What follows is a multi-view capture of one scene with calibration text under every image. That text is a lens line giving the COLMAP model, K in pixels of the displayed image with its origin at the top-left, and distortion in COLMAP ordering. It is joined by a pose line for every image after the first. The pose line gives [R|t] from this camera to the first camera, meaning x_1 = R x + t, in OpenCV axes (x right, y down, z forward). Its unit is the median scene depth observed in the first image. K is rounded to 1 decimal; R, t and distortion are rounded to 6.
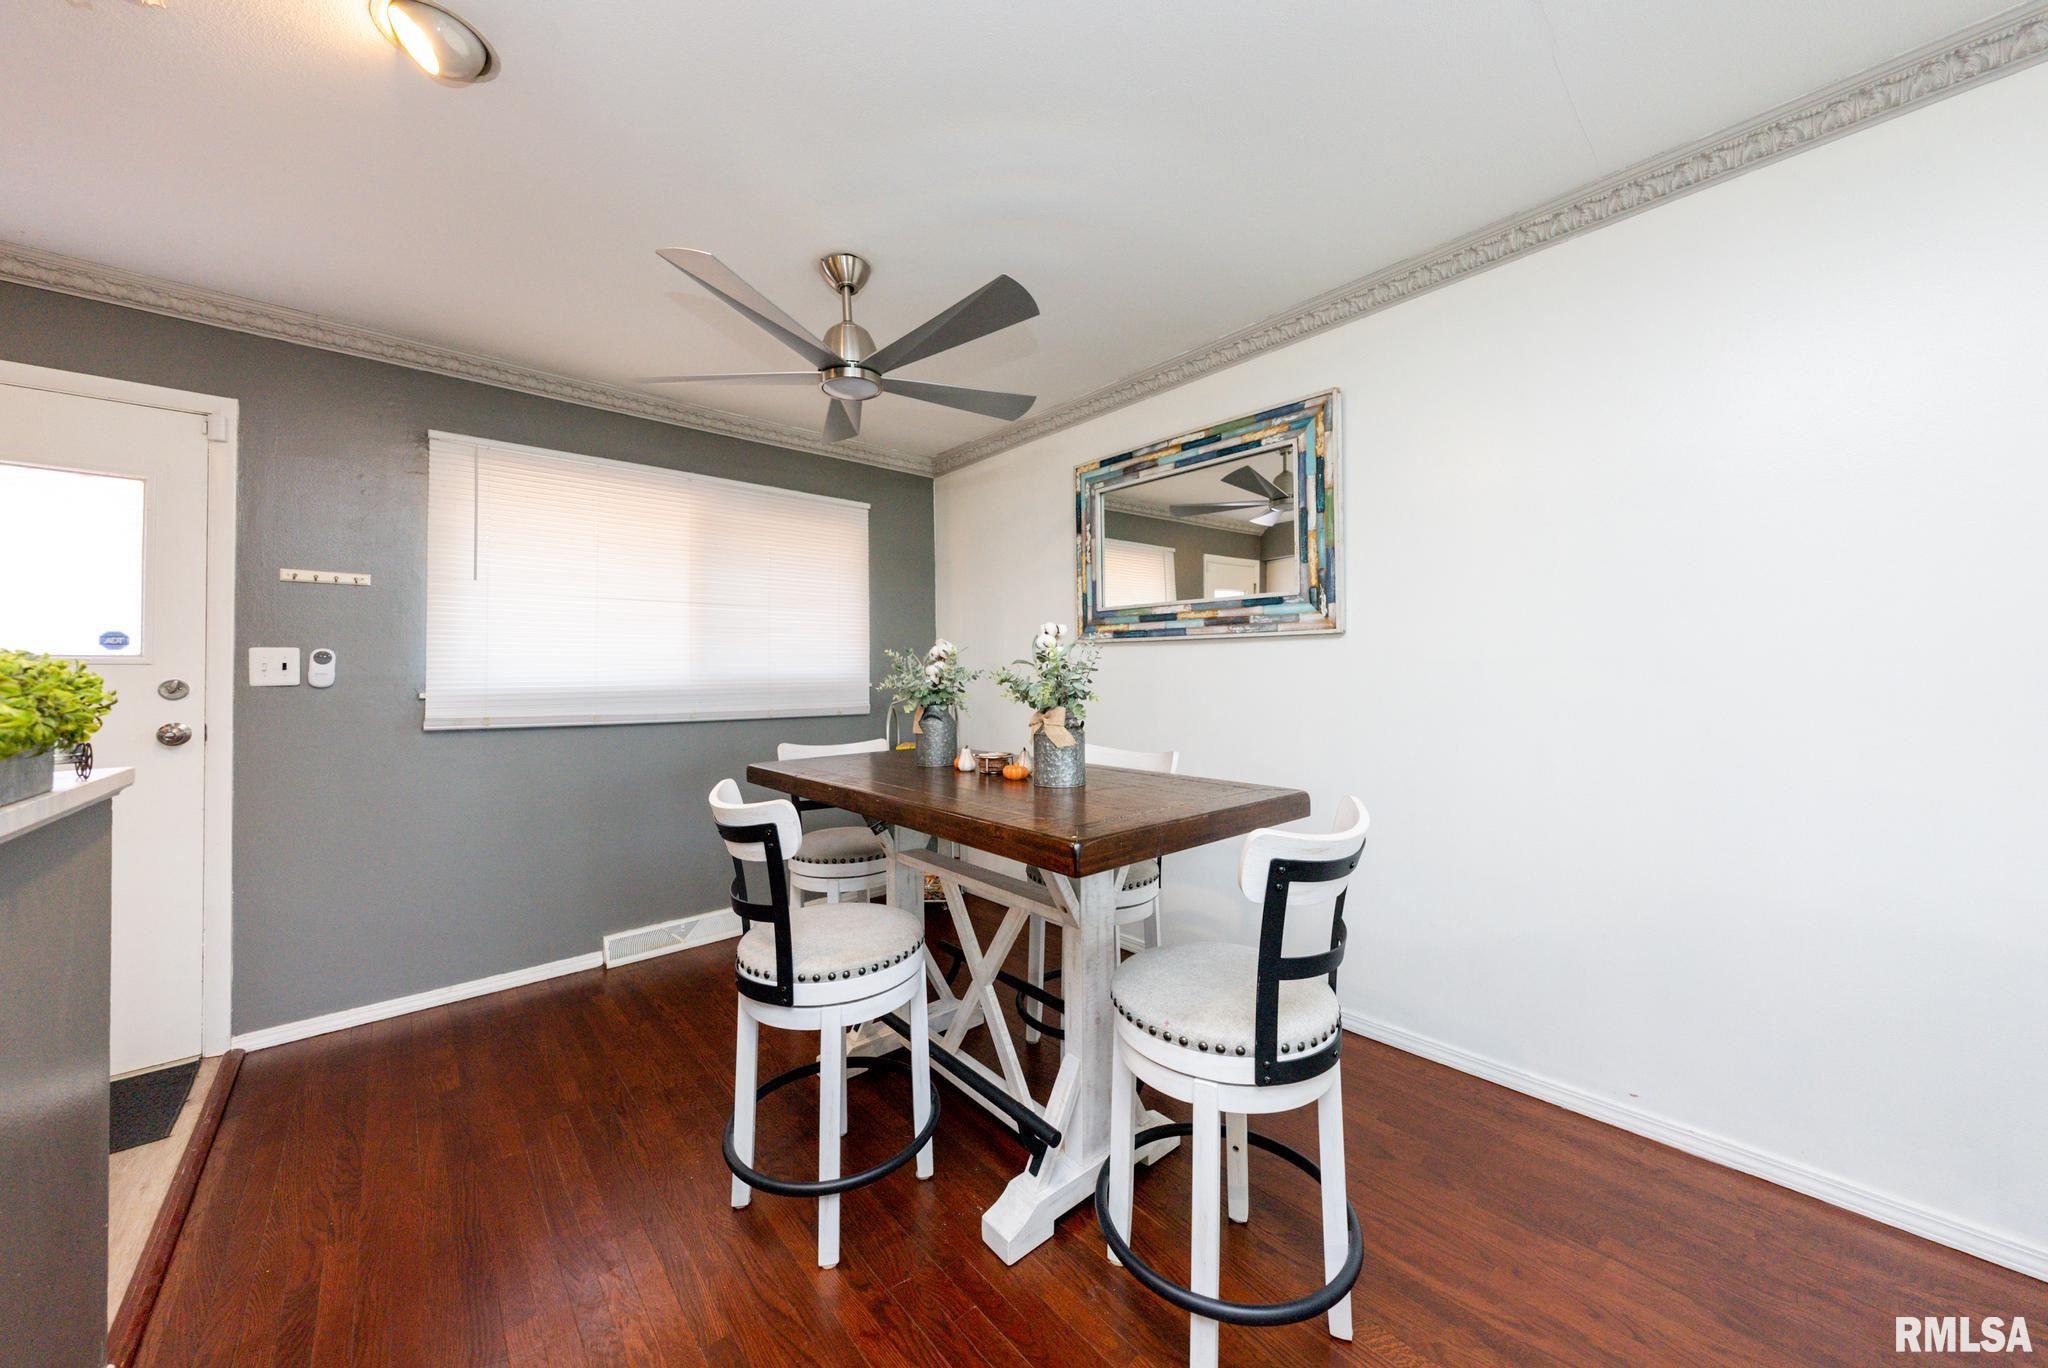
lens RADIAL K [[690.0, 0, 1030.9], [0, 690.0, 667.9], [0, 0, 1]] dist [-0.007288, -0.000048]
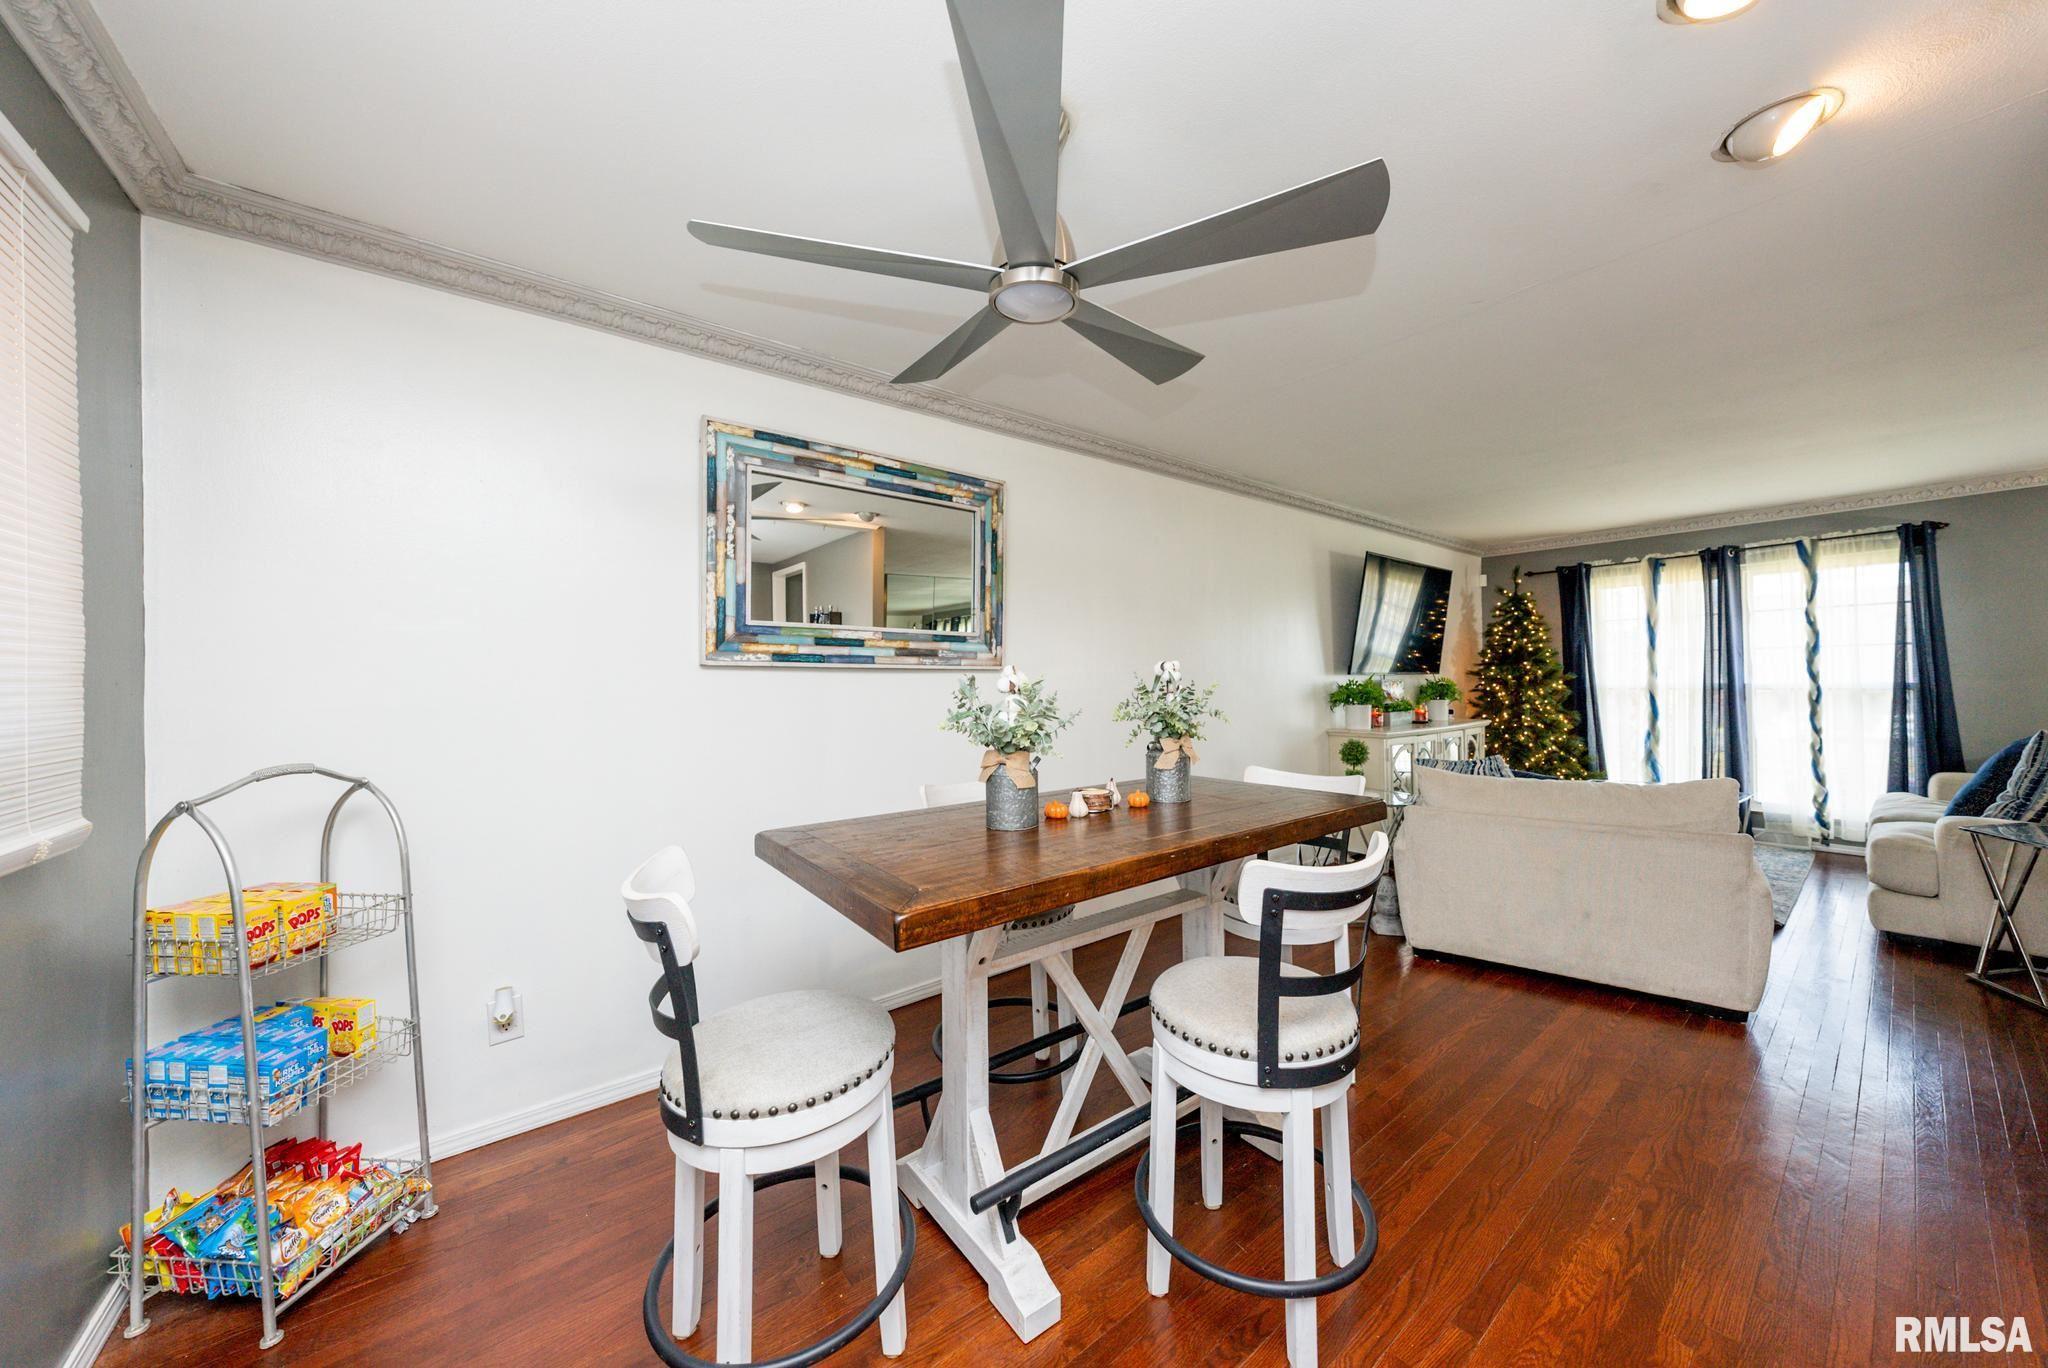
lens RADIAL K [[682.0, 0, 1024.0], [0, 682.0, 684.0], [0, 0, 1]] dist [-0.001093, -0.000182]
pose [[0.093275, 0.005271, 0.995626, -0.759415], [0.000951, 0.999985, -0.005383, -0.014901], [-0.995640, 0.001449, 0.093269, 0.764171]]
